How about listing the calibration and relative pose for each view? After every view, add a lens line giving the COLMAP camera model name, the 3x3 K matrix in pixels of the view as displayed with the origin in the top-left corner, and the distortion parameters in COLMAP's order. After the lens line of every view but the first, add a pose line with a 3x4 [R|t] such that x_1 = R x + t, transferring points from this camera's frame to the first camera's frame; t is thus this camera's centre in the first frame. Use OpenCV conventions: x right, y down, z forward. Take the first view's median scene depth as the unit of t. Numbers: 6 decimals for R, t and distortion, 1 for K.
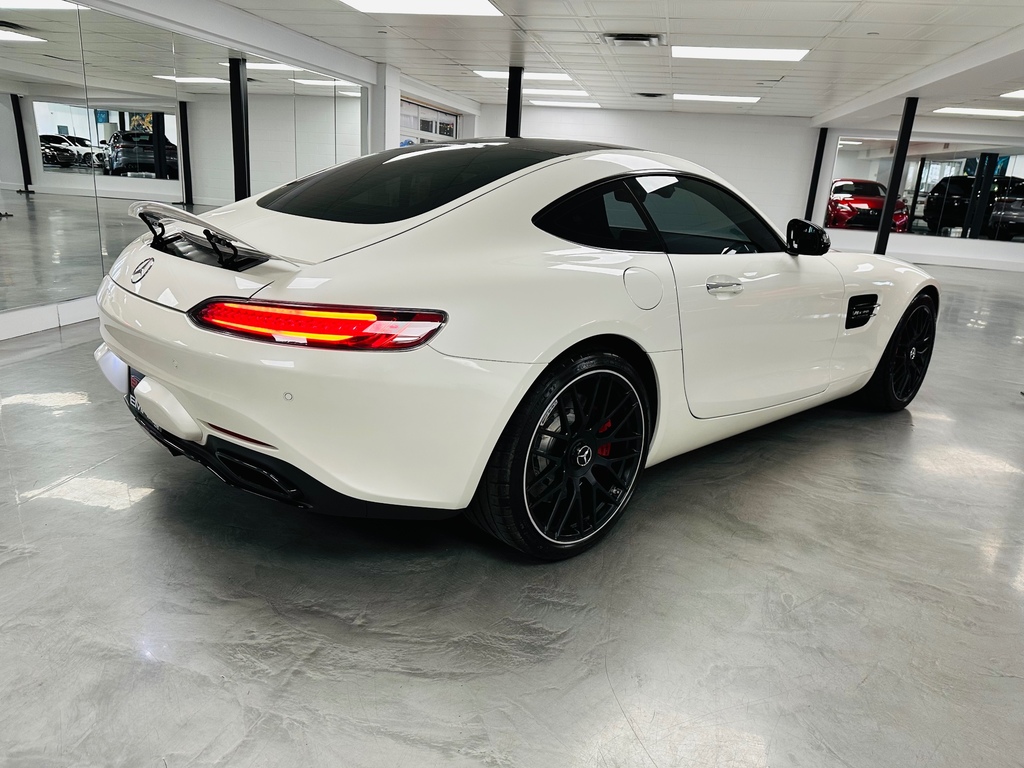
lens RADIAL K [[719.0, 0, 512.0], [0, 719.0, 384.0], [0, 0, 1]] dist [0.027092, -0.028135]
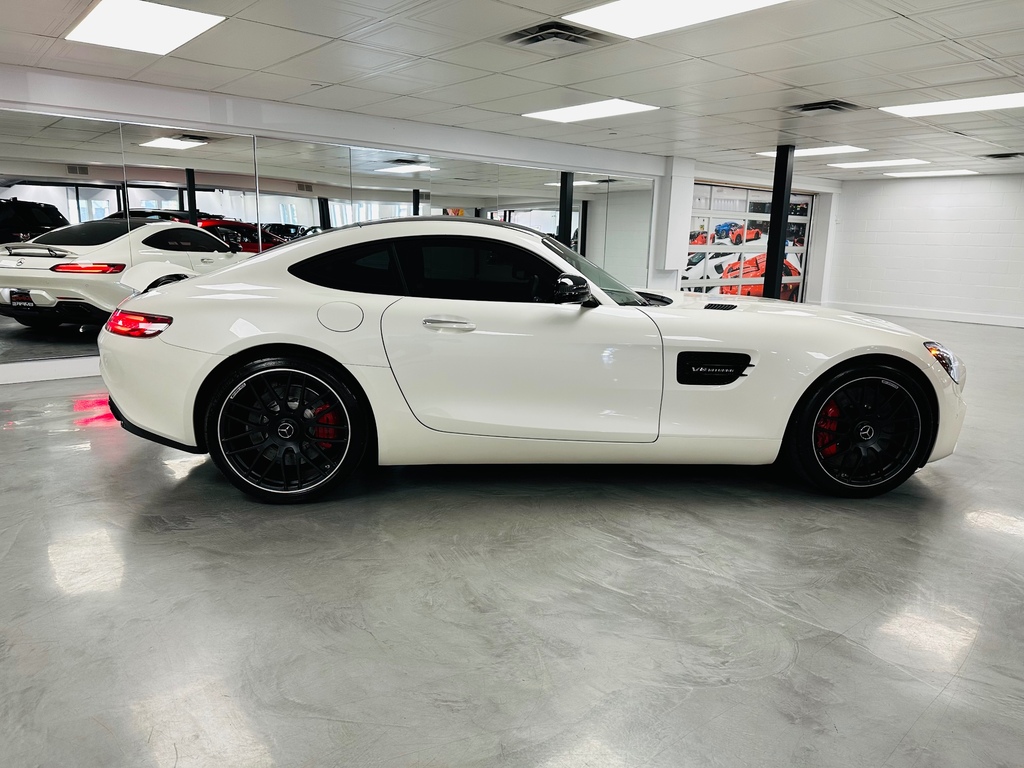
lens RADIAL K [[719.0, 0, 512.0], [0, 719.0, 384.0], [0, 0, 1]] dist [0.027092, -0.028135]
pose [[0.795665, 0.081329, -0.600252, 0.334387], [-0.150421, 0.986434, -0.065737, 0.009439], [0.586763, 0.142595, 0.797105, 0.027365]]
